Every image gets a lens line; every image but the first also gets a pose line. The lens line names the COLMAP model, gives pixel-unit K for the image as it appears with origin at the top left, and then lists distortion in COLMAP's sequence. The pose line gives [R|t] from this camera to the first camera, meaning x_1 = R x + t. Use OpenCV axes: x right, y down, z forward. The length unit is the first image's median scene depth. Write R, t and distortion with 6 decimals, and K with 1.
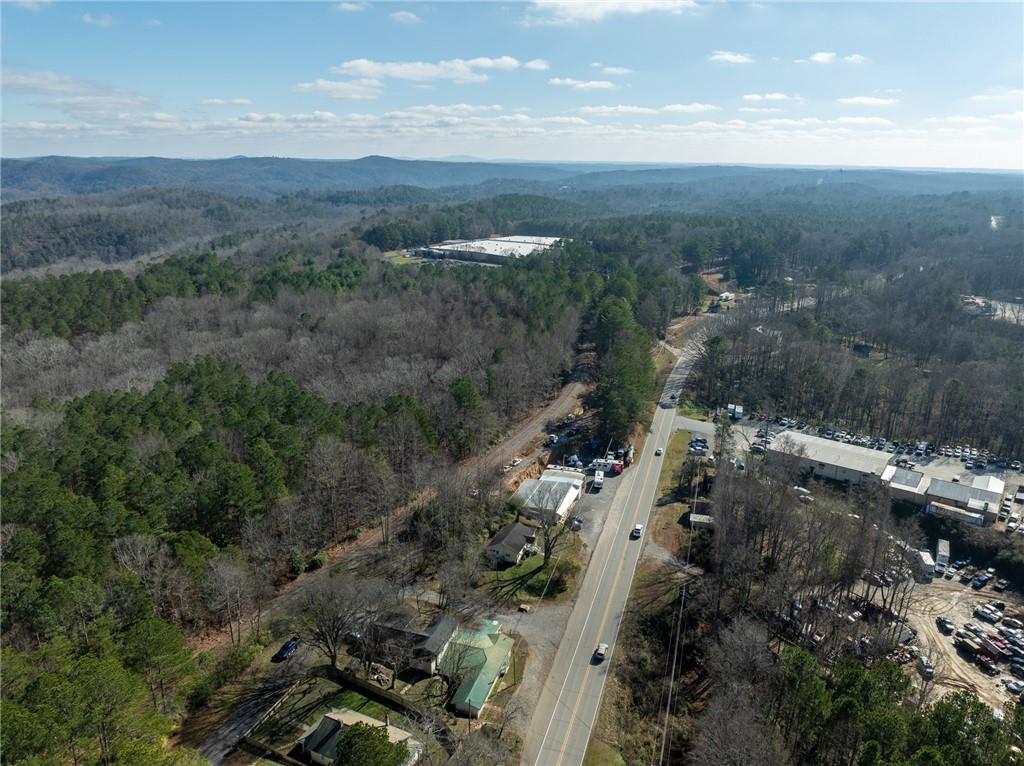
lens RADIAL K [[724.4, 0, 512.0], [0, 724.4, 383.0], [0, 0, 1]] dist [-0.029311, -0.000941]
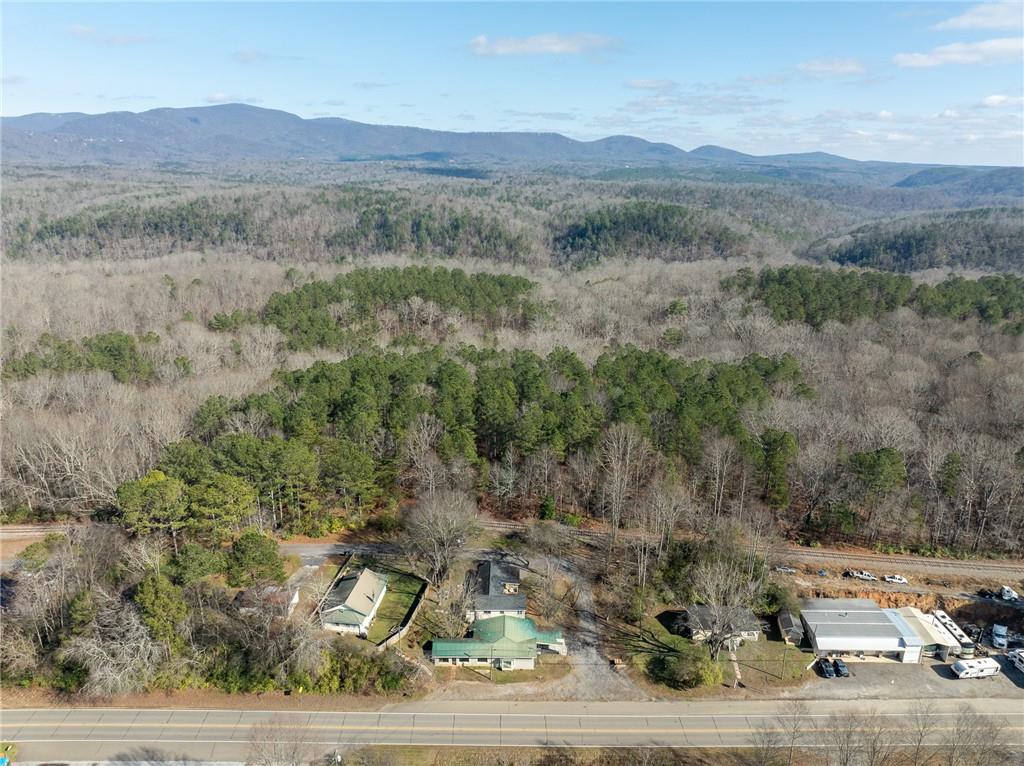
lens RADIAL K [[724.4, 0, 512.0], [0, 724.4, 383.0], [0, 0, 1]] dist [-0.029311, -0.000941]
pose [[0.307979, 0.275749, -0.910556, 0.668188], [-0.285303, 0.939797, 0.188106, -0.140116], [0.907607, 0.201852, 0.368110, 0.464917]]
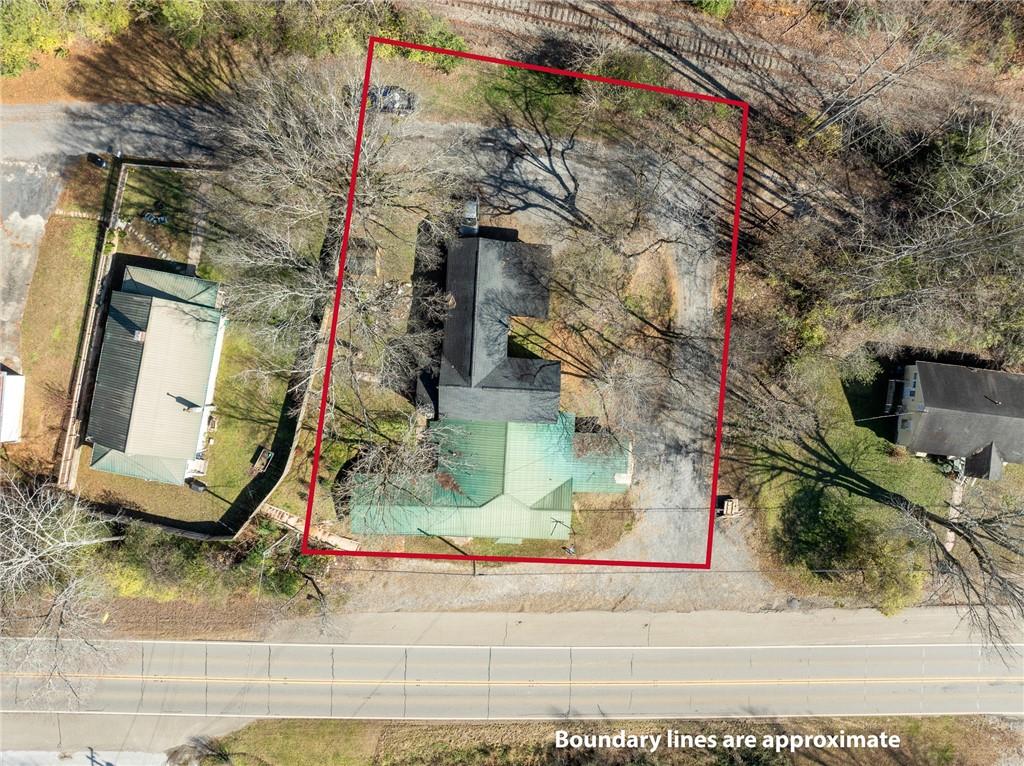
lens RADIAL K [[724.4, 0, 512.0], [0, 724.4, 383.0], [0, 0, 1]] dist [-0.029311, -0.000941]
pose [[0.262248, 0.964933, -0.011430, -0.085150], [-0.305407, 0.094227, 0.947548, -0.077321], [0.915398, -0.245002, 0.319408, 0.724791]]
